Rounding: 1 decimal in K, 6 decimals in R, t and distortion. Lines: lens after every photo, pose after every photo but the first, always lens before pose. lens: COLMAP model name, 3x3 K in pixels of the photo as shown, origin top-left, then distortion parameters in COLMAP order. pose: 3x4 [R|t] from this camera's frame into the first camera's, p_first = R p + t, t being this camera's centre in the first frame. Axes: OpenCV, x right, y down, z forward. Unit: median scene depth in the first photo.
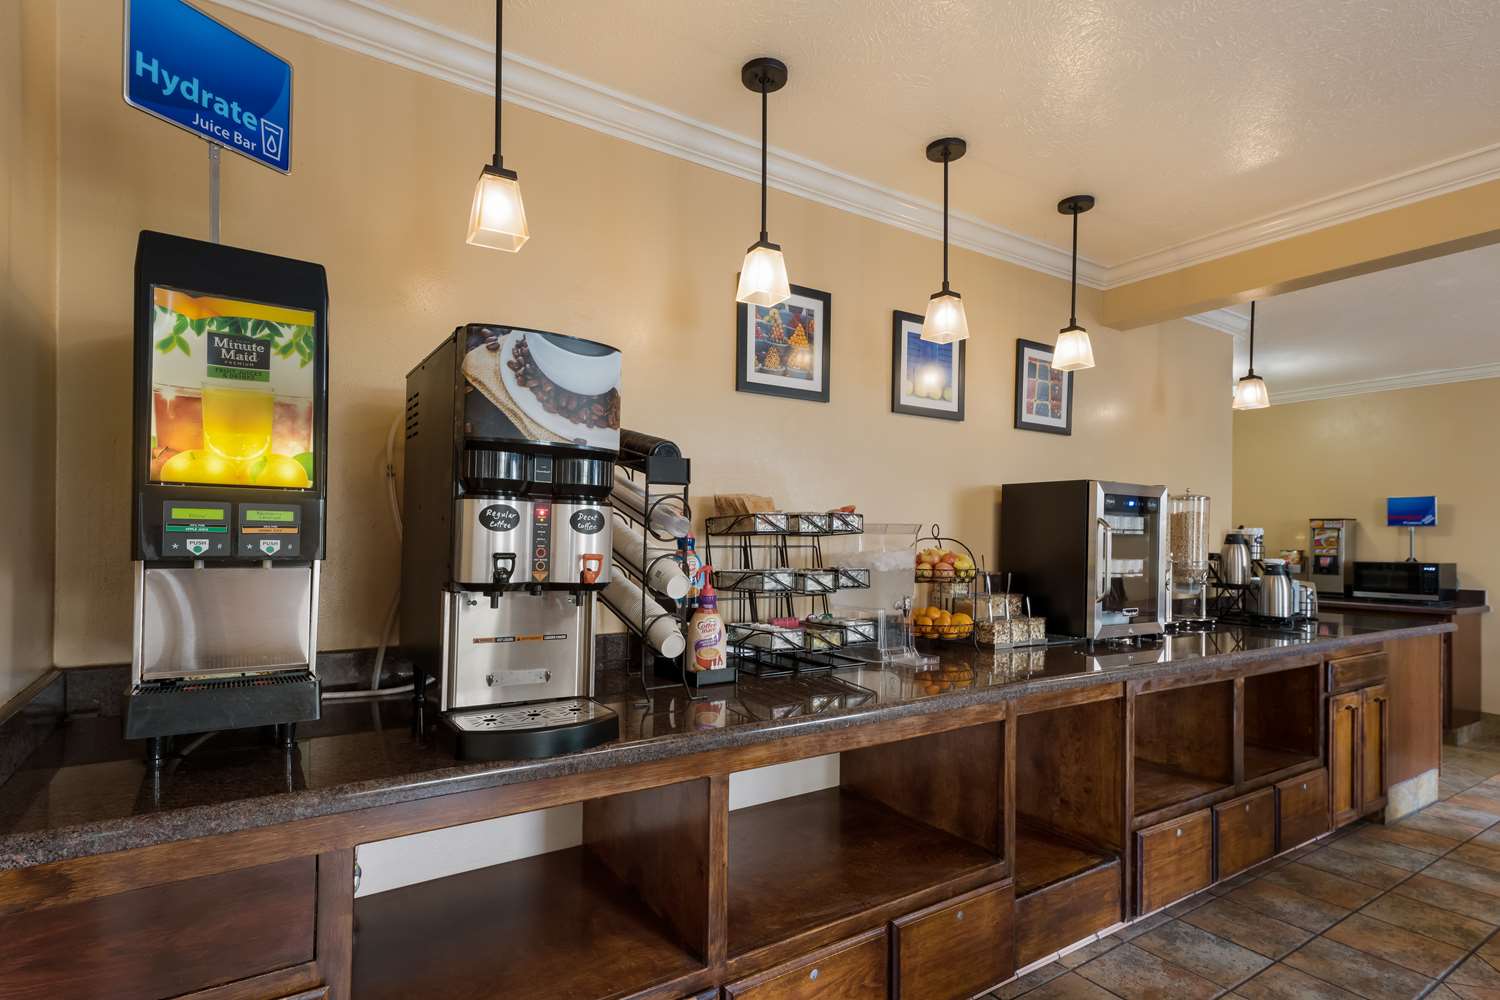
lens RADIAL K [[769.9, 0, 746.1], [0, 769.9, 542.4], [0, 0, 1]] dist [0.002018, -0.000006]
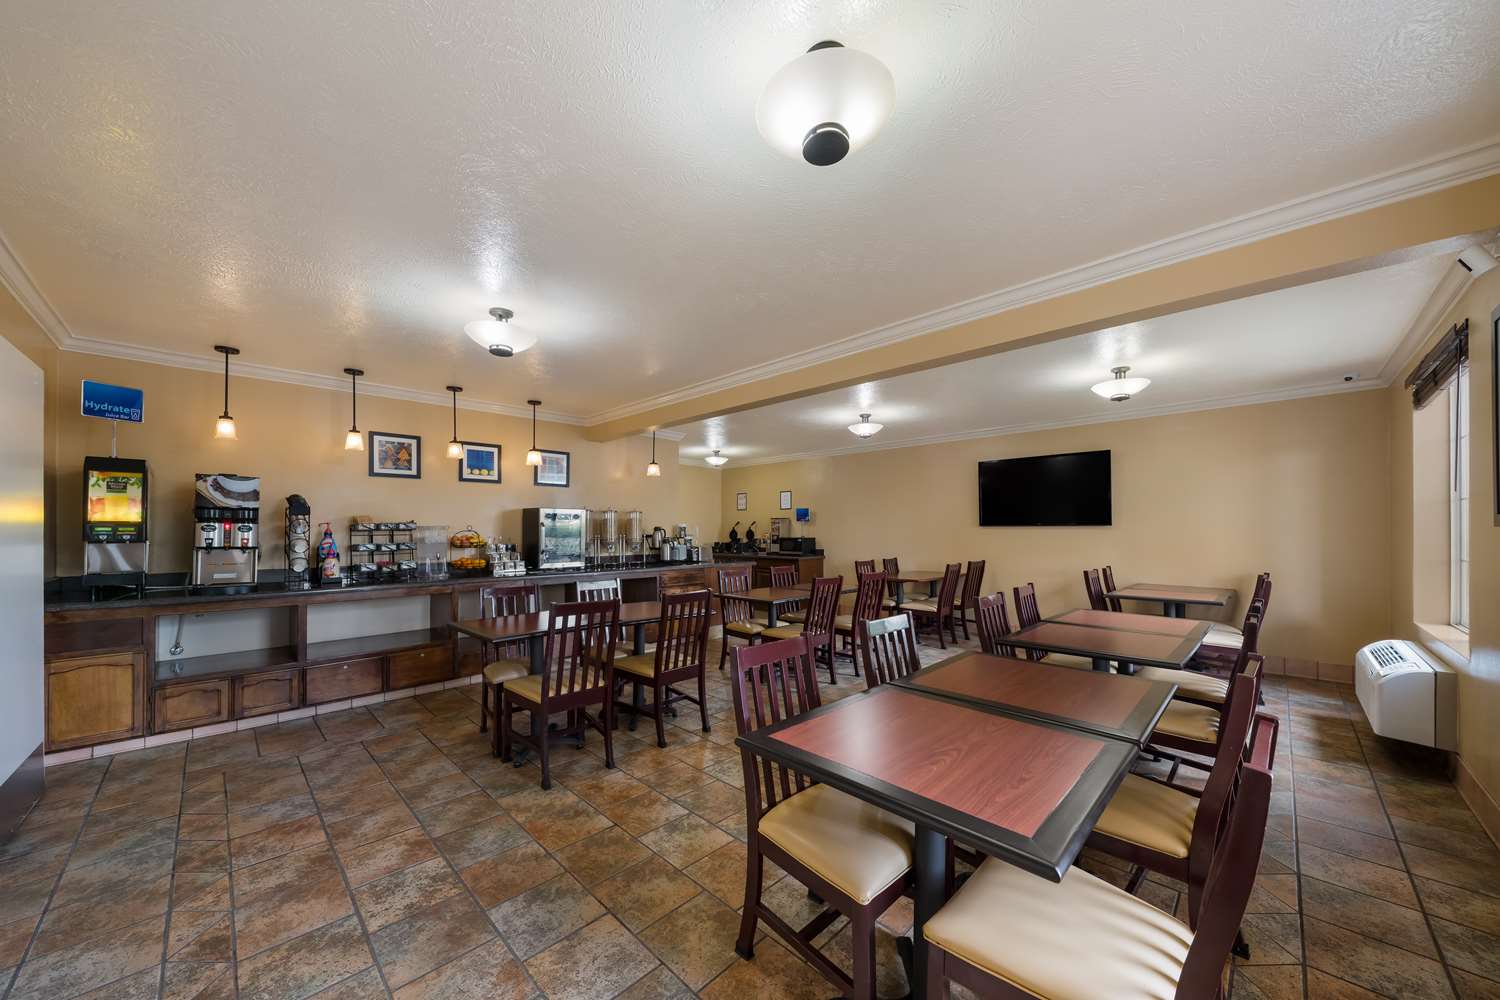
lens RADIAL K [[560.3, 0, 796.4], [0, 560.3, 524.0], [0, 0, 1]] dist [0.000091, -0.005330]
pose [[0.976248, -0.011744, 0.216338, 1.704081], [0.014412, 0.999838, -0.010760, 0.014371], [-0.216177, 0.013622, 0.976259, -2.010327]]
